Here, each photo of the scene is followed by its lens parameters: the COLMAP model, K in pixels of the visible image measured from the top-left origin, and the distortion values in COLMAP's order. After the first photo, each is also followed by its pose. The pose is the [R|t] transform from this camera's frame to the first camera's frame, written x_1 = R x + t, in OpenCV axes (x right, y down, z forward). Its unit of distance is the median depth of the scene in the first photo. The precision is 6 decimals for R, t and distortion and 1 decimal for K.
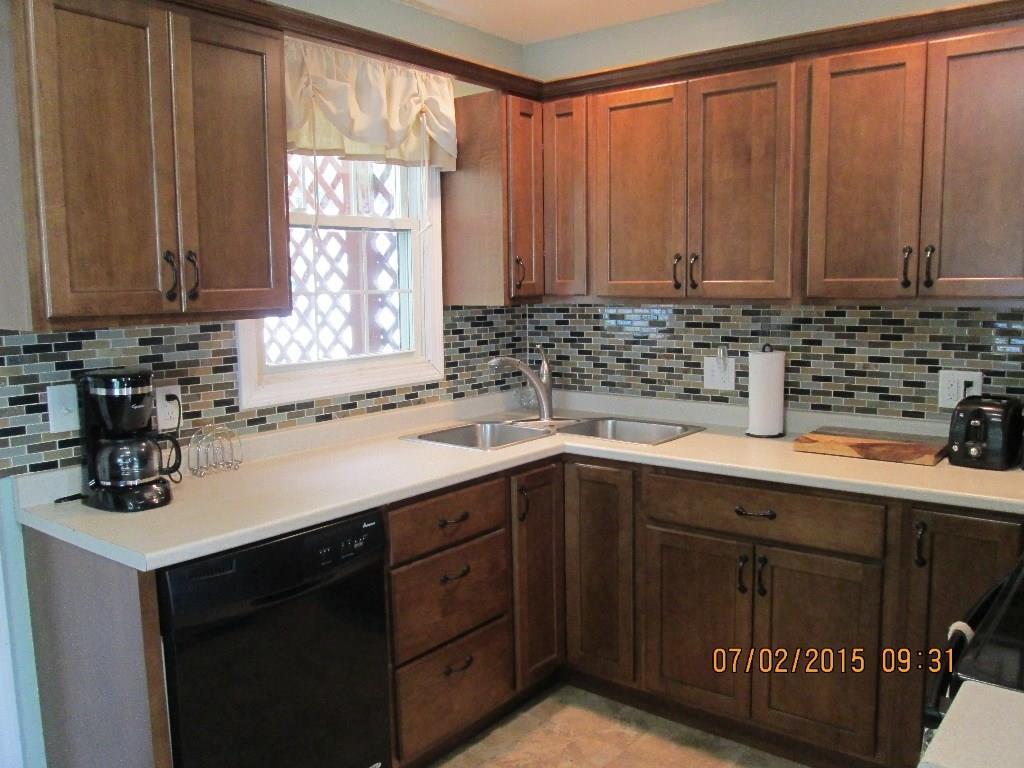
lens RADIAL K [[836.3, 0, 508.4], [0, 836.3, 375.5], [0, 0, 1]] dist [-0.046801, 0.007527]
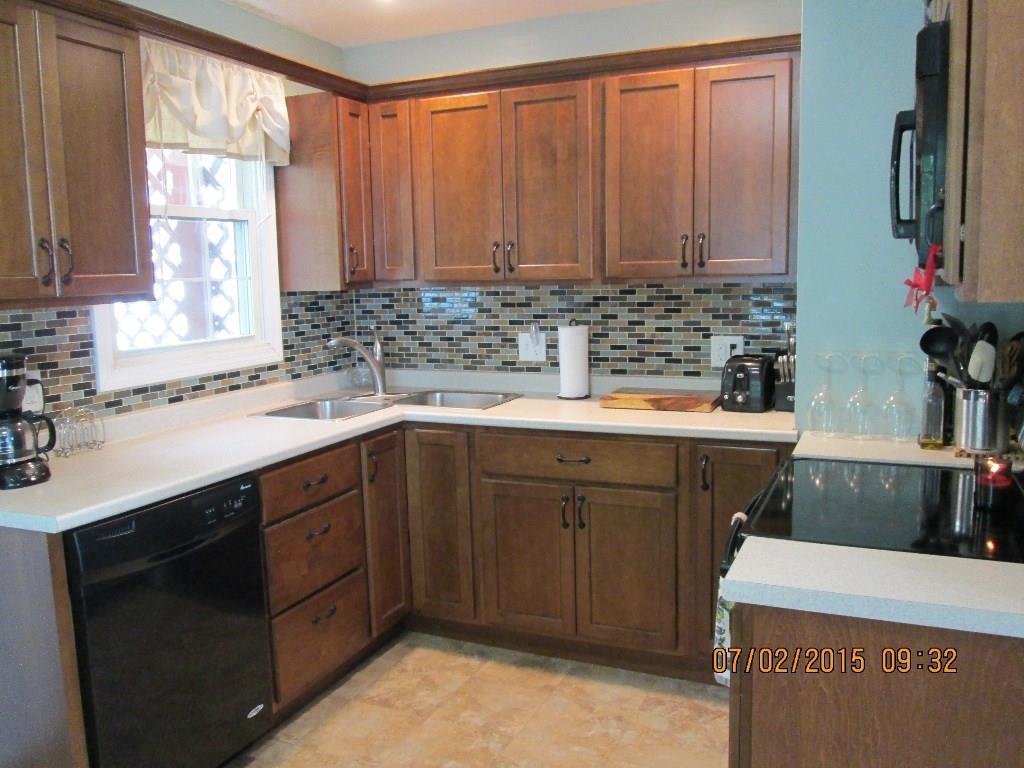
lens RADIAL K [[836.3, 0, 508.4], [0, 836.3, 375.5], [0, 0, 1]] dist [-0.046801, 0.007527]
pose [[0.967203, -0.040392, 0.250772, -0.079333], [0.038509, 0.999181, 0.012412, 0.024835], [-0.251068, -0.002348, 0.967966, -0.118508]]
